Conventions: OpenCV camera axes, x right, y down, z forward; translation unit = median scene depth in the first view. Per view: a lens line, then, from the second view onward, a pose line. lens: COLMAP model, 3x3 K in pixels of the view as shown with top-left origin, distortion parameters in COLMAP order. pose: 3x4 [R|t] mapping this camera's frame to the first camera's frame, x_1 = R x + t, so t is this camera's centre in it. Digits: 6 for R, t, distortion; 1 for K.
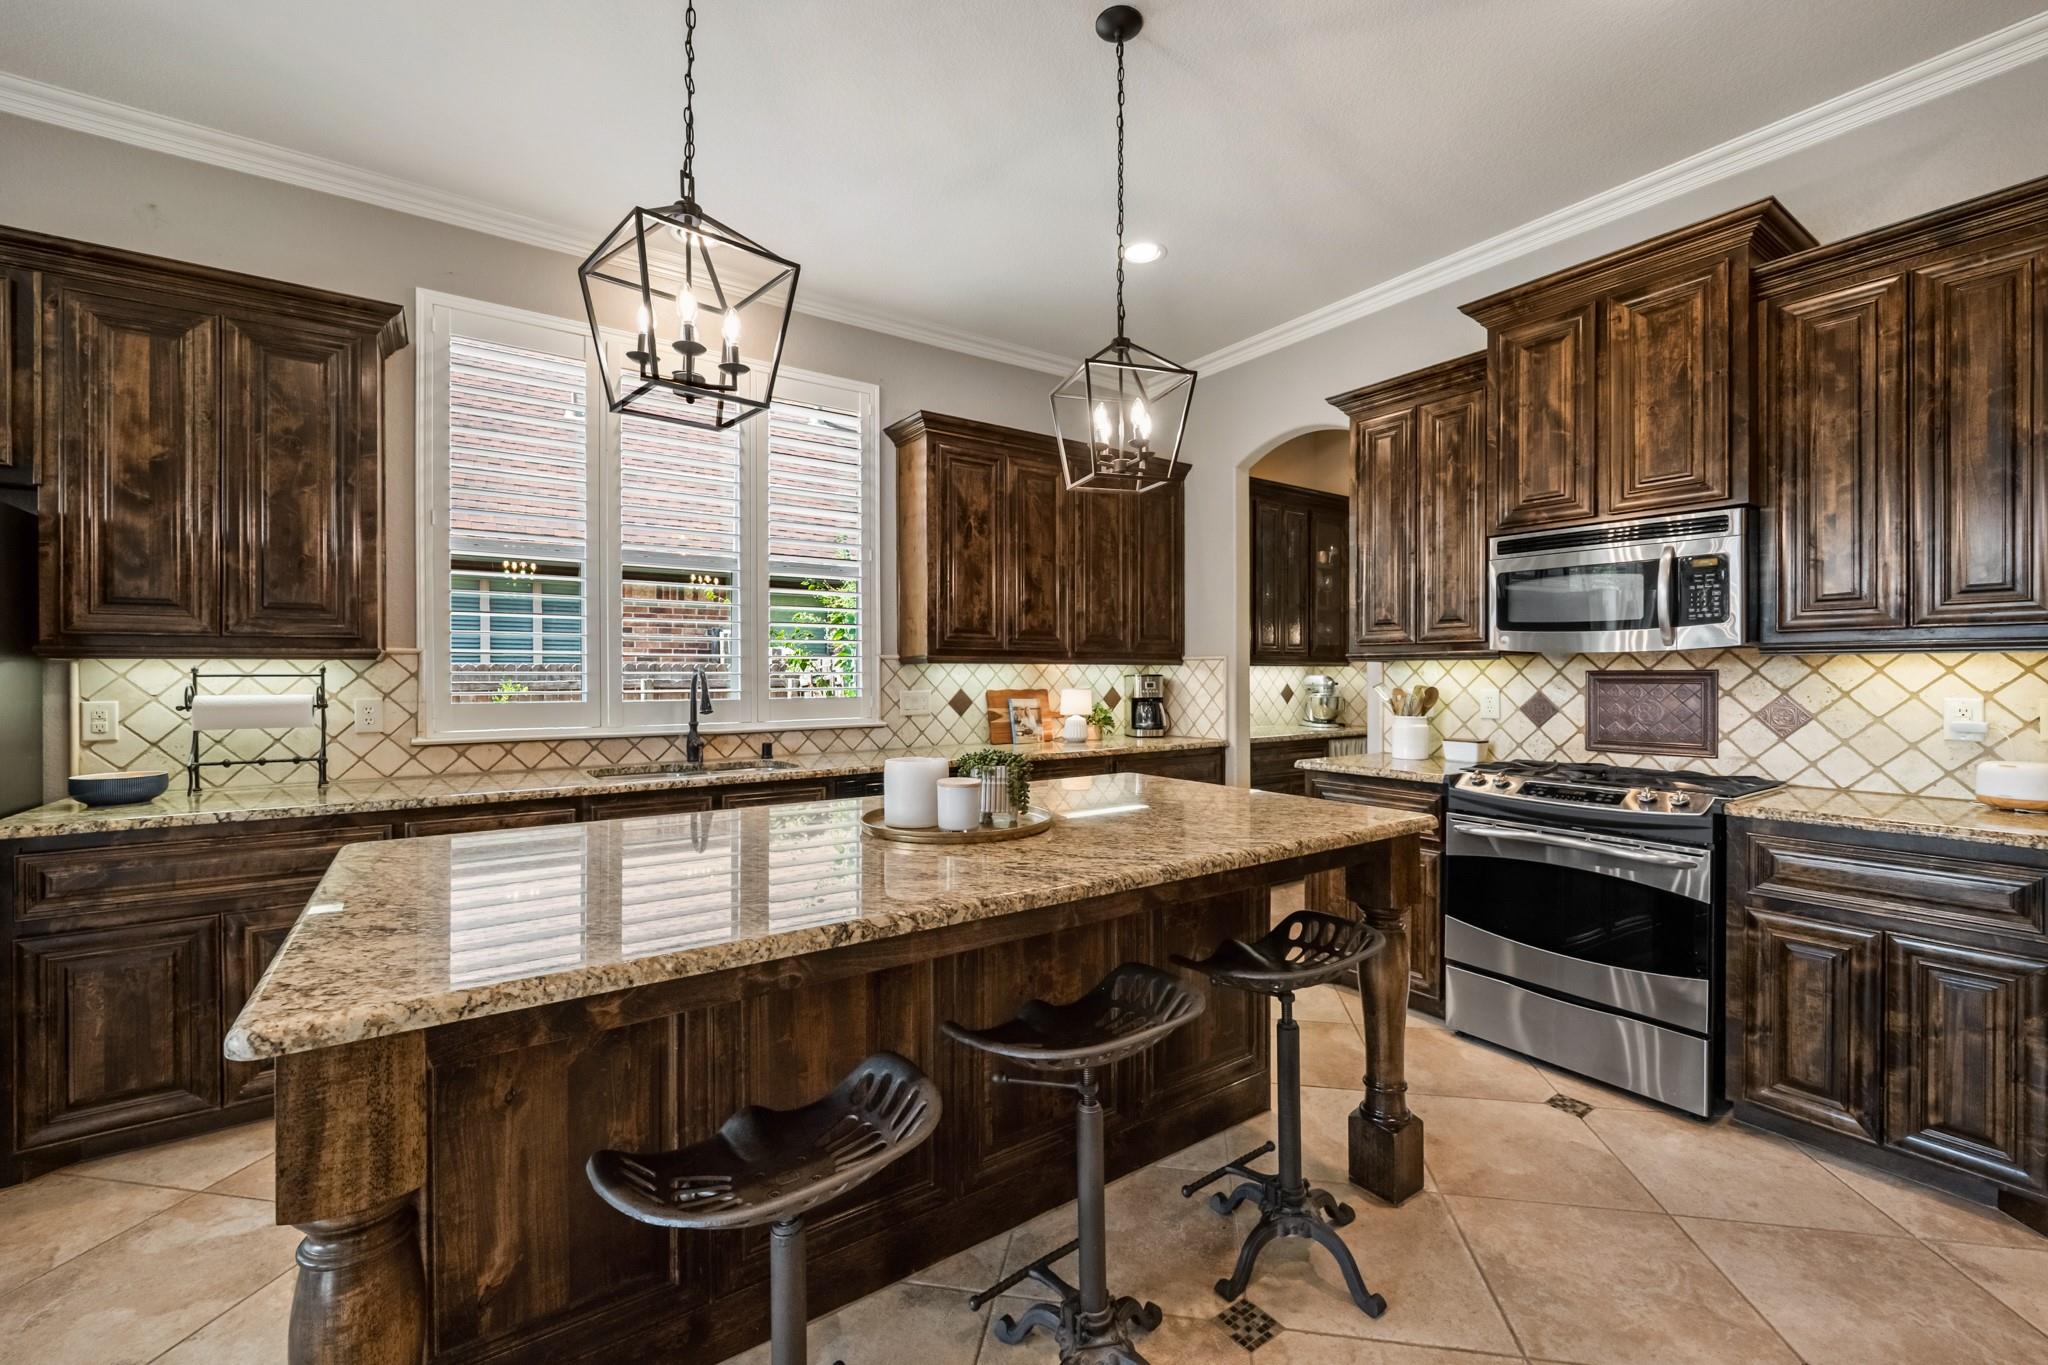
lens RADIAL K [[831.4, 0, 1019.2], [0, 831.4, 679.1], [0, 0, 1]] dist [-0.009444, 0.001146]
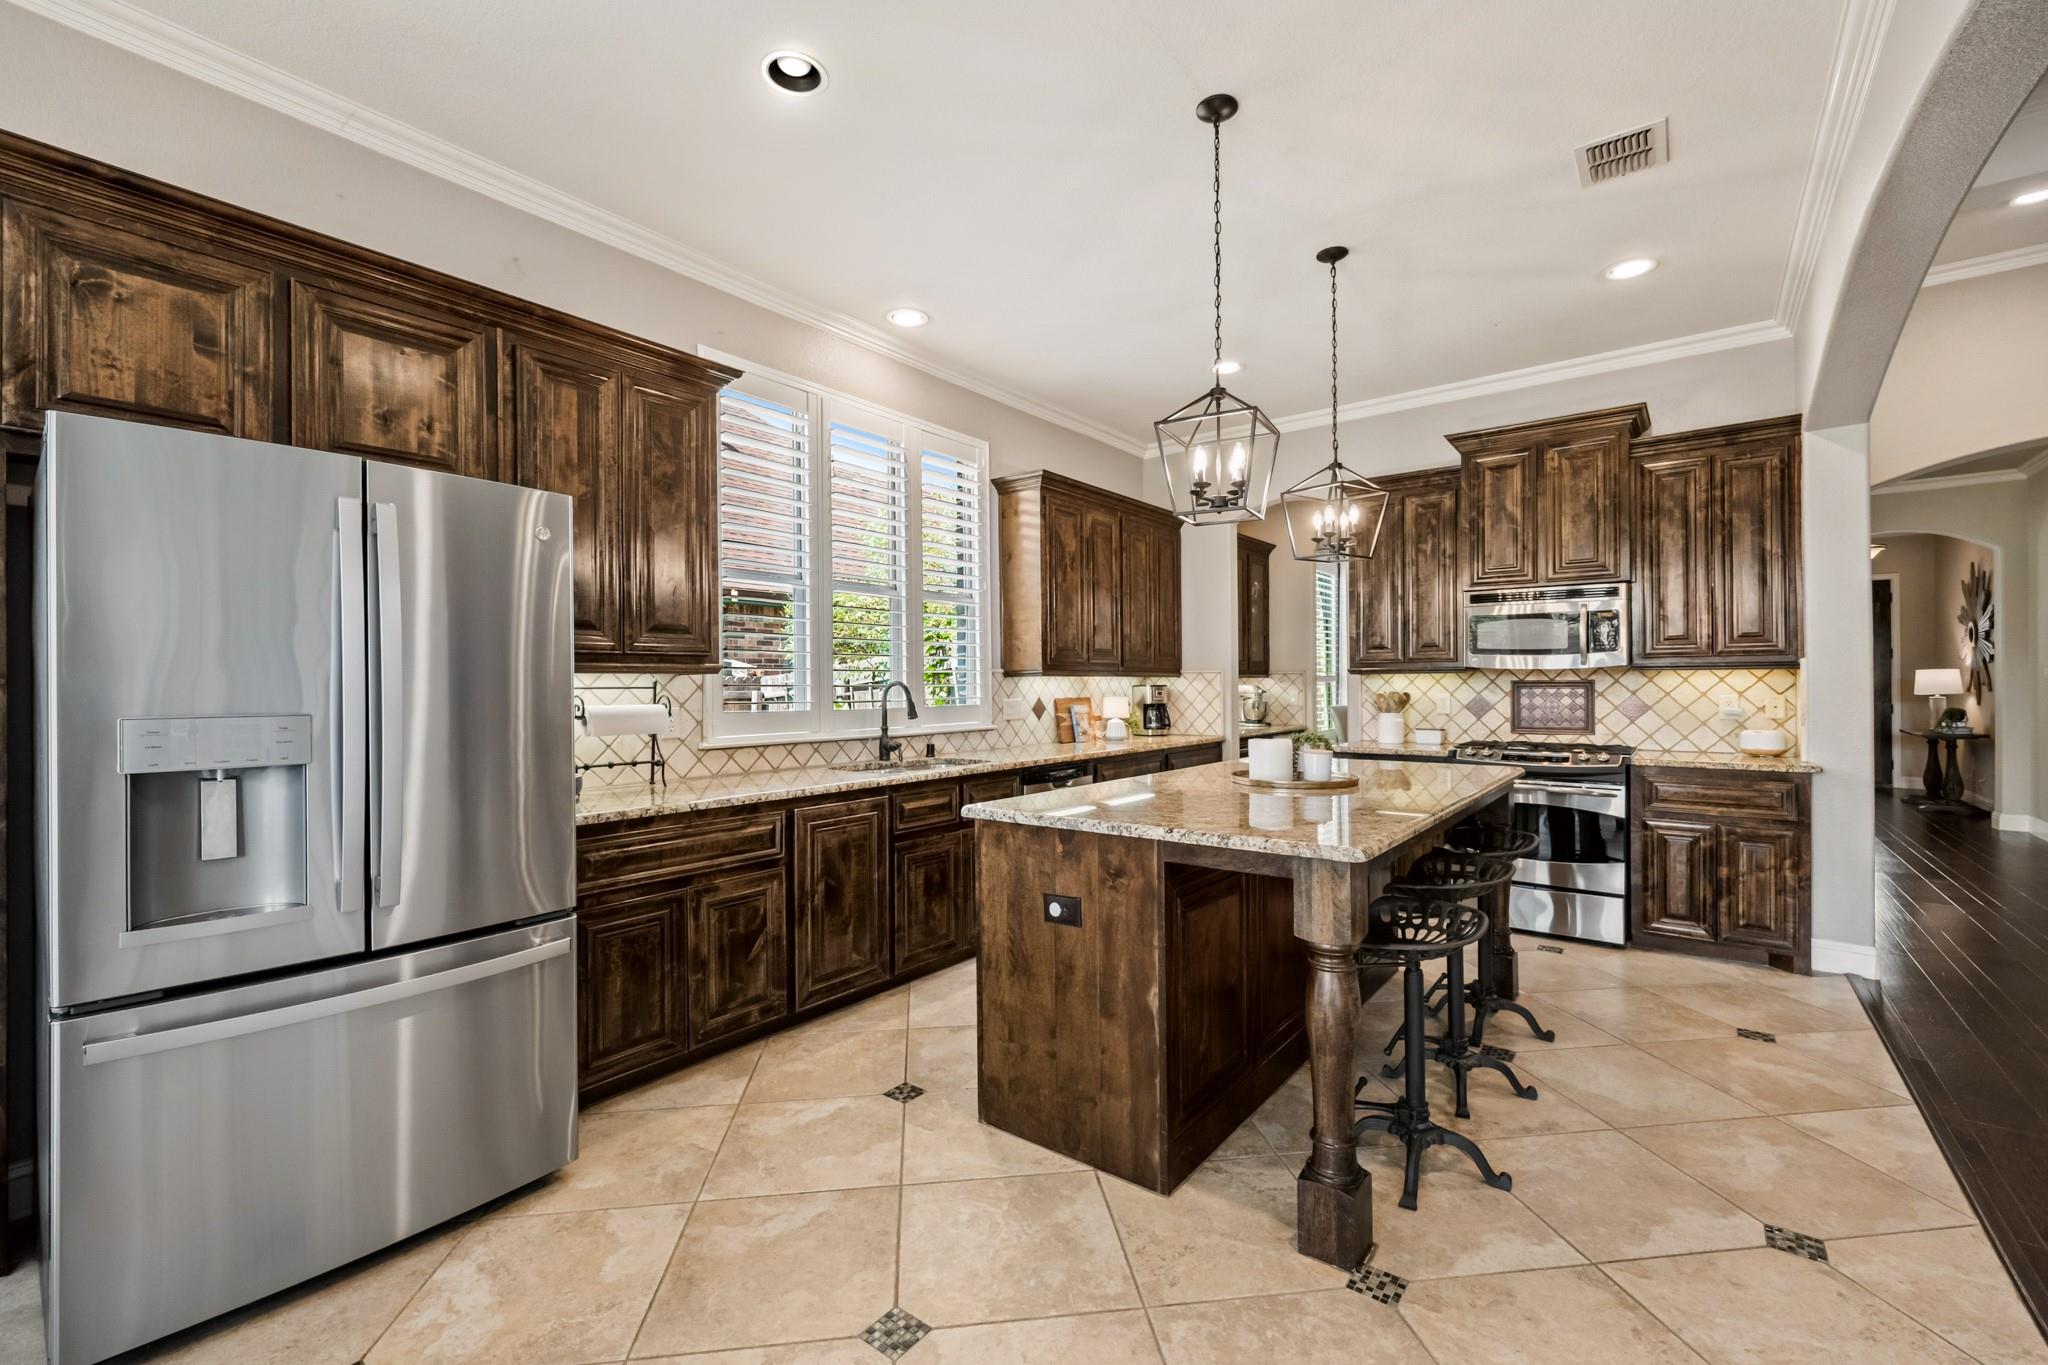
lens RADIAL K [[831.4, 0, 1027.0], [0, 831.4, 689.0], [0, 0, 1]] dist [-0.009444, 0.001146]
pose [[0.959068, -0.005460, 0.283123, -0.689840], [0.006273, 0.999978, -0.001965, 0.002961], [-0.283106, 0.003661, 0.959082, -0.237852]]
